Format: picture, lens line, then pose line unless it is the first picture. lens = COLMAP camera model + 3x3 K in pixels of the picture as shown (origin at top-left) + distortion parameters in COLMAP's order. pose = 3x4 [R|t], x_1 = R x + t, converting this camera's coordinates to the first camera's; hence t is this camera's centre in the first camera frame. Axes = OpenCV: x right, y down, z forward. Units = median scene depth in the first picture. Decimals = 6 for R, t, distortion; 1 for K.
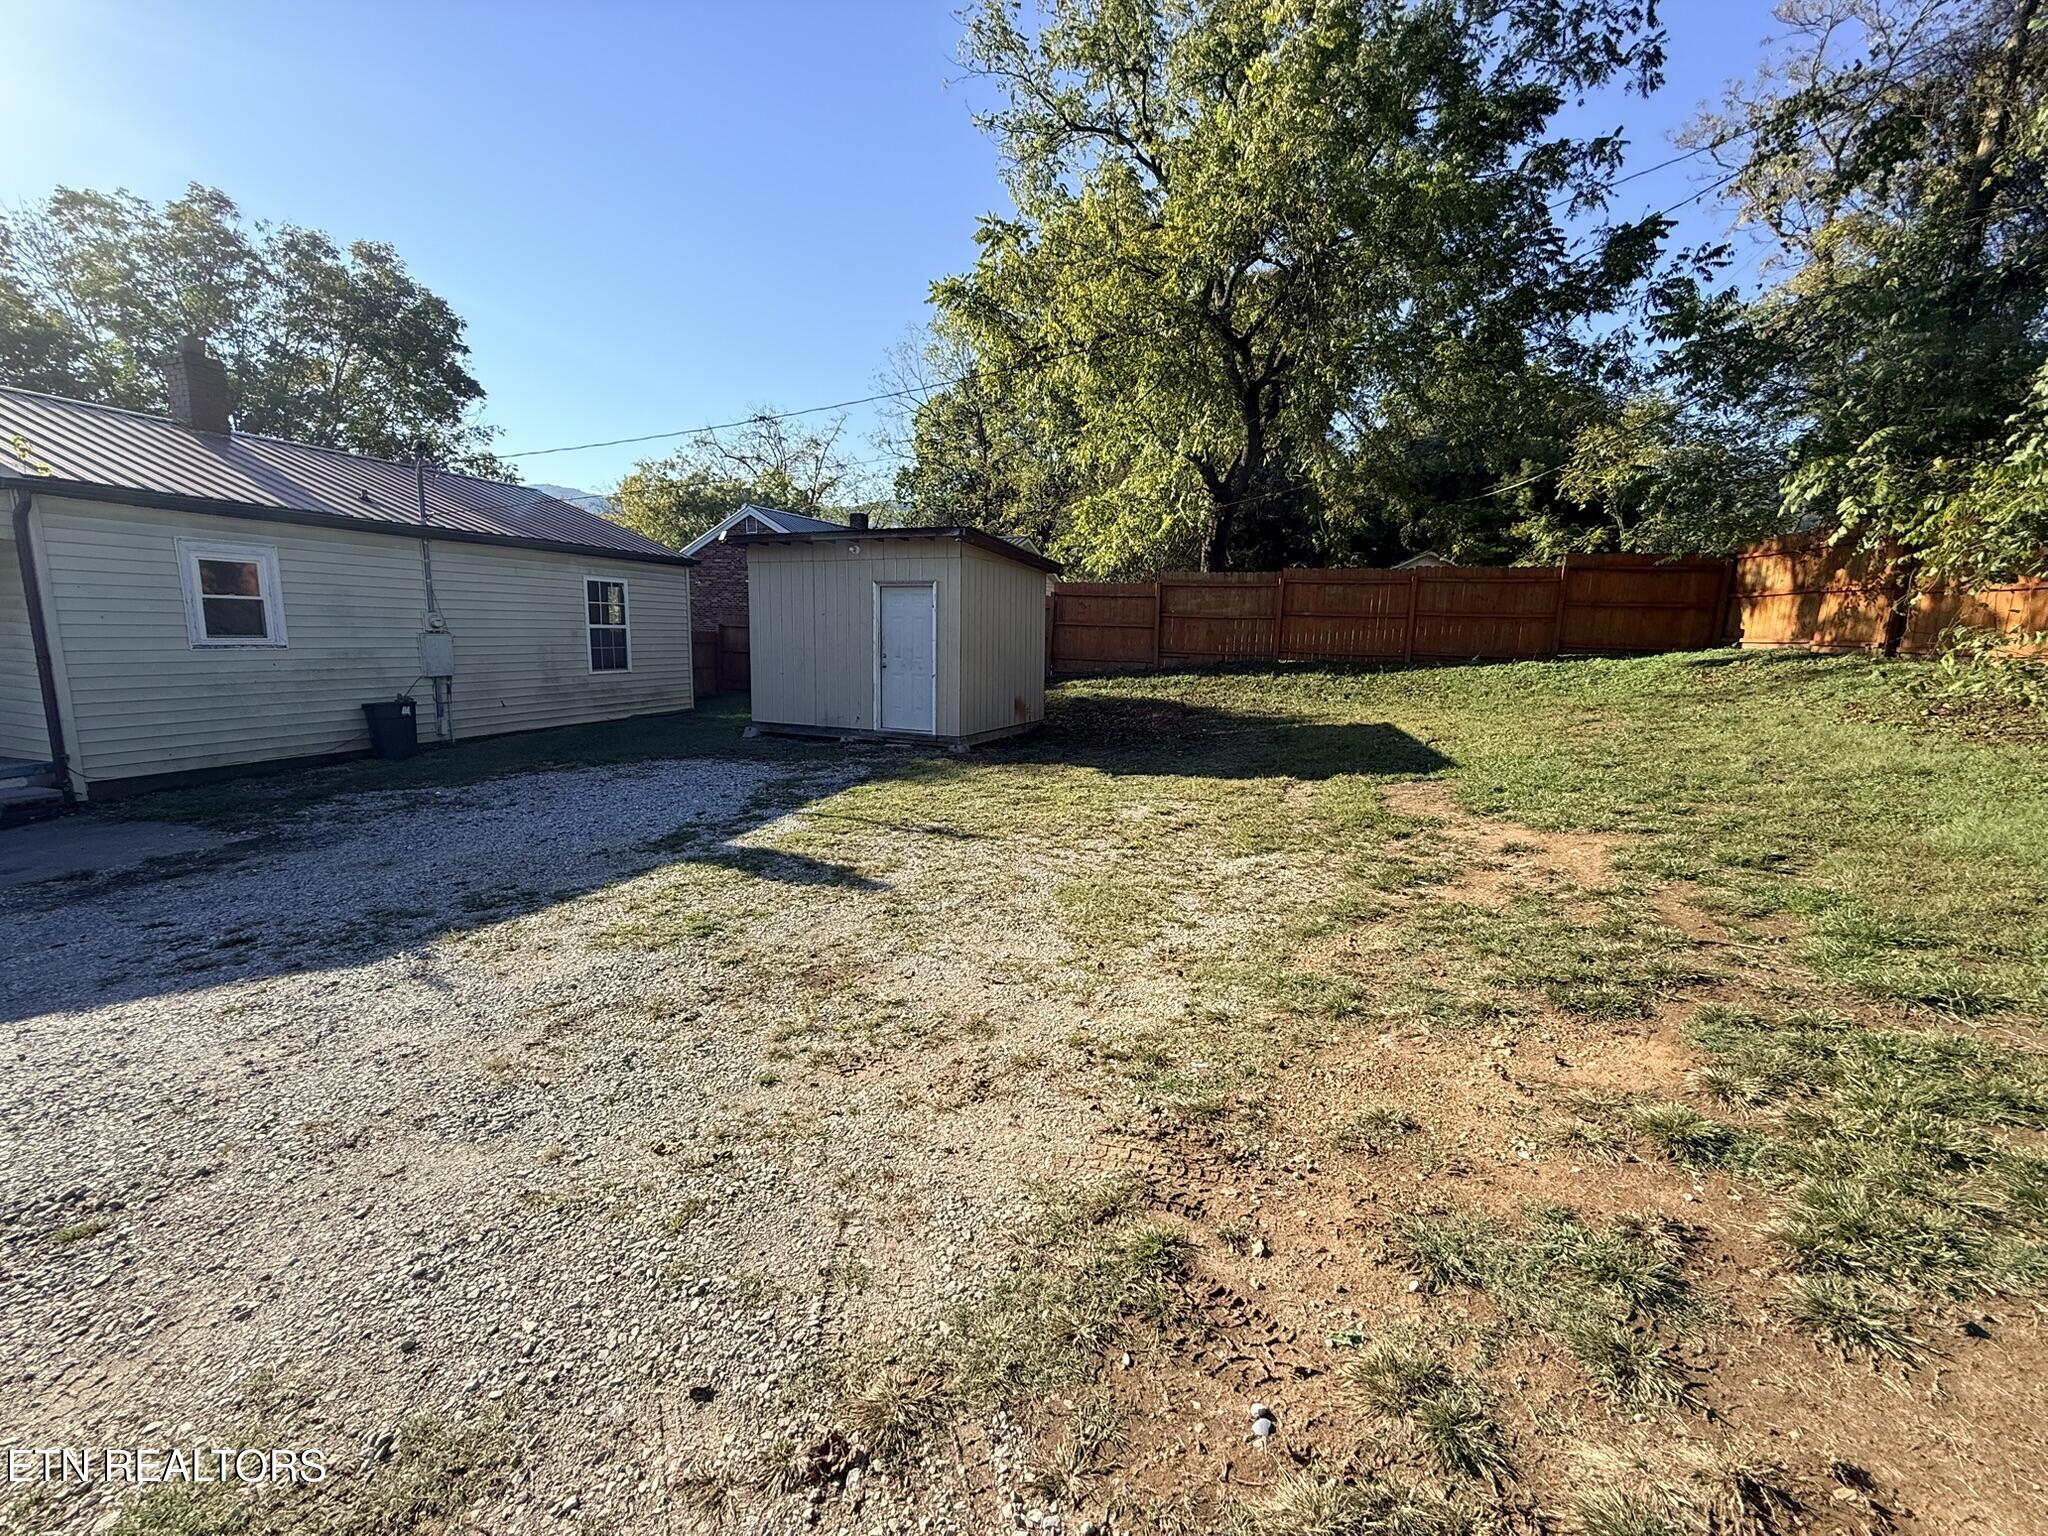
lens RADIAL K [[820.2, 0, 1029.2], [0, 820.2, 765.8], [0, 0, 1]] dist [-0.001218, 0.000639]
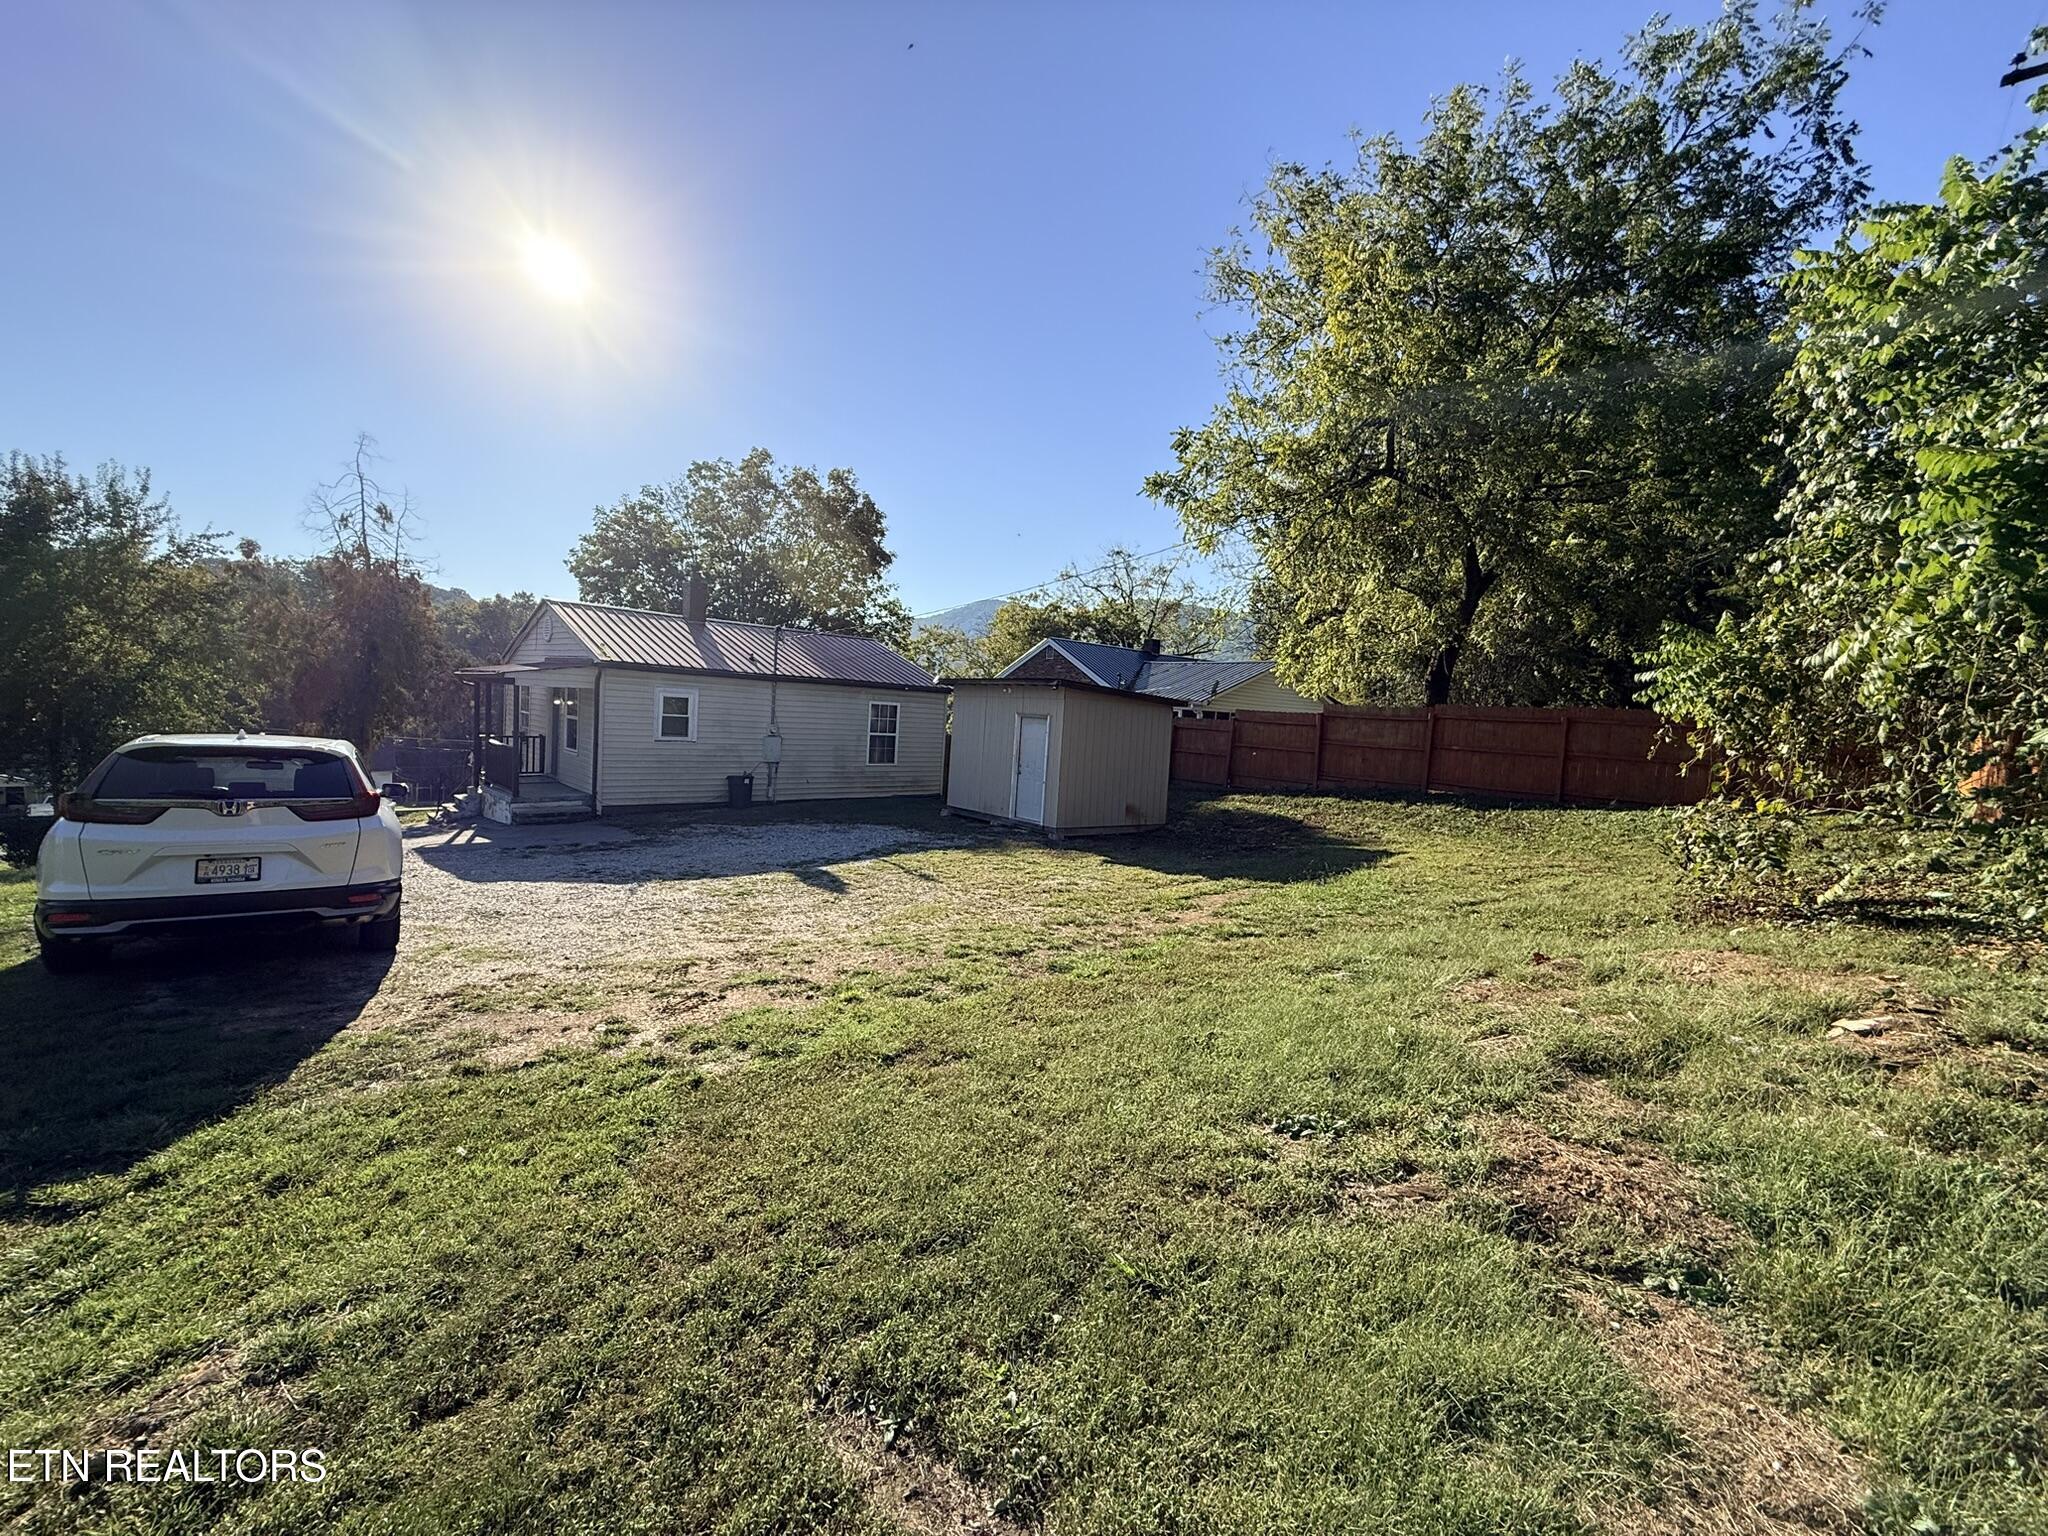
lens RADIAL K [[820.2, 0, 1028.2], [0, 820.2, 769.8], [0, 0, 1]] dist [-0.001218, 0.000639]
pose [[0.890491, 0.061431, -0.450834, 0.488567], [-0.113061, 0.989642, -0.088470, -0.005044], [0.440730, 0.129753, 0.888213, -0.243355]]
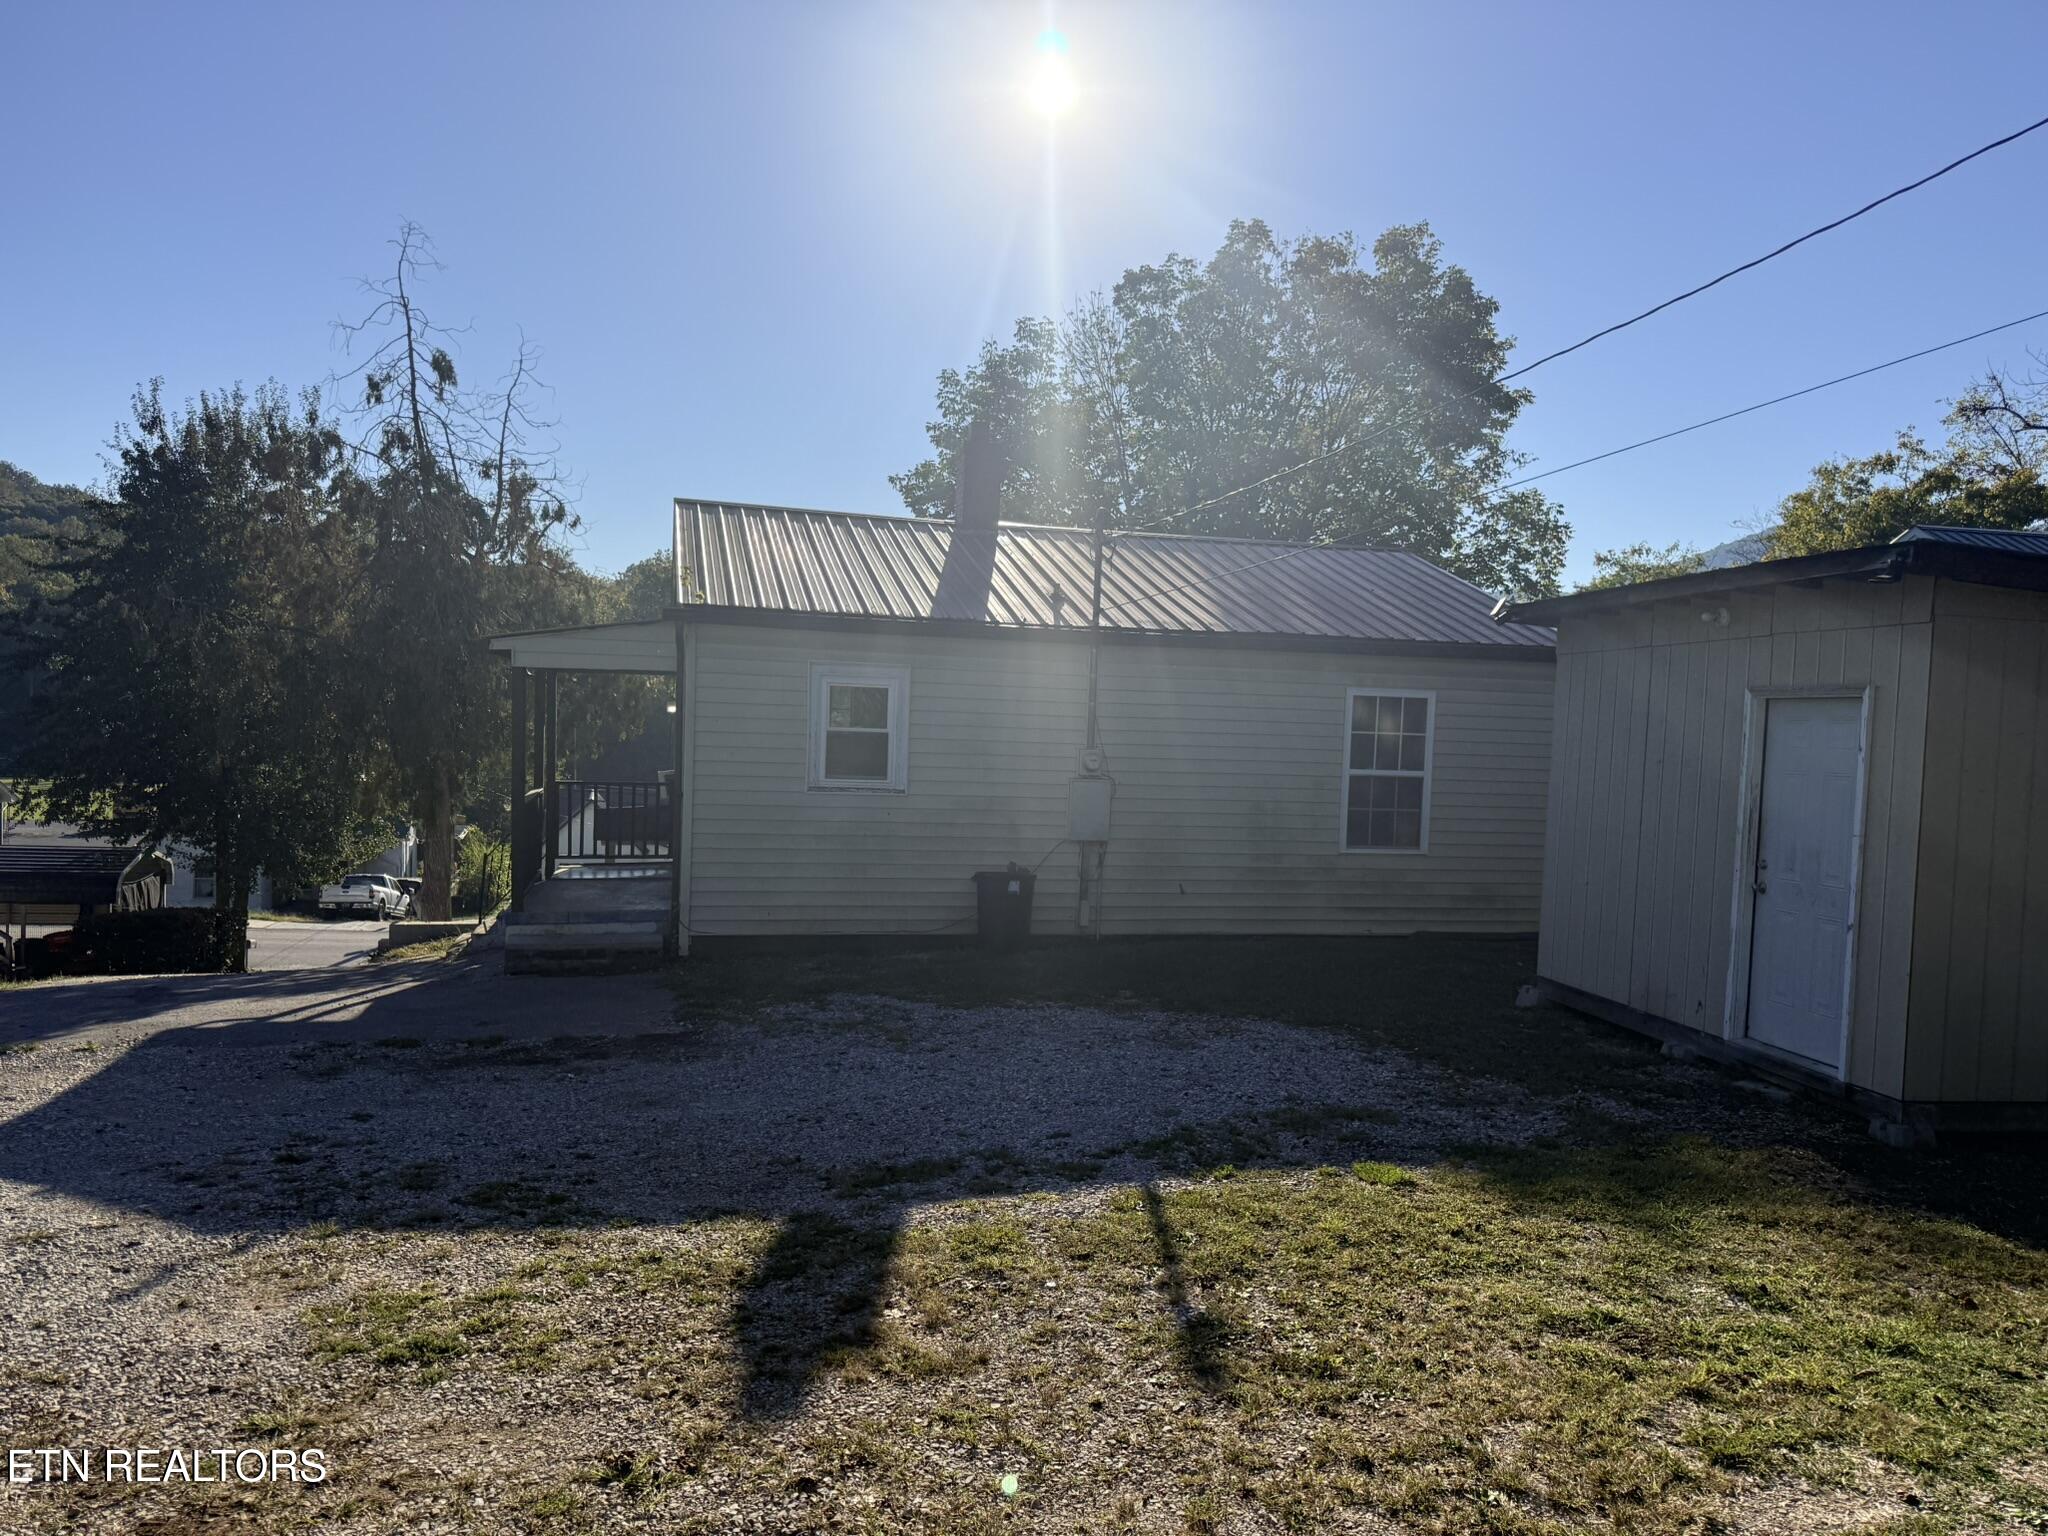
lens RADIAL K [[1440.5, 0, 1023.5], [0, 1440.5, 808.9], [0, 0, 1]] dist [0.026017, -0.018491]
pose [[0.534179, 0.048596, -0.843974, 0.252106], [-0.159640, 0.986183, -0.044257, -0.073409], [0.830161, 0.158373, 0.534556, 0.310287]]
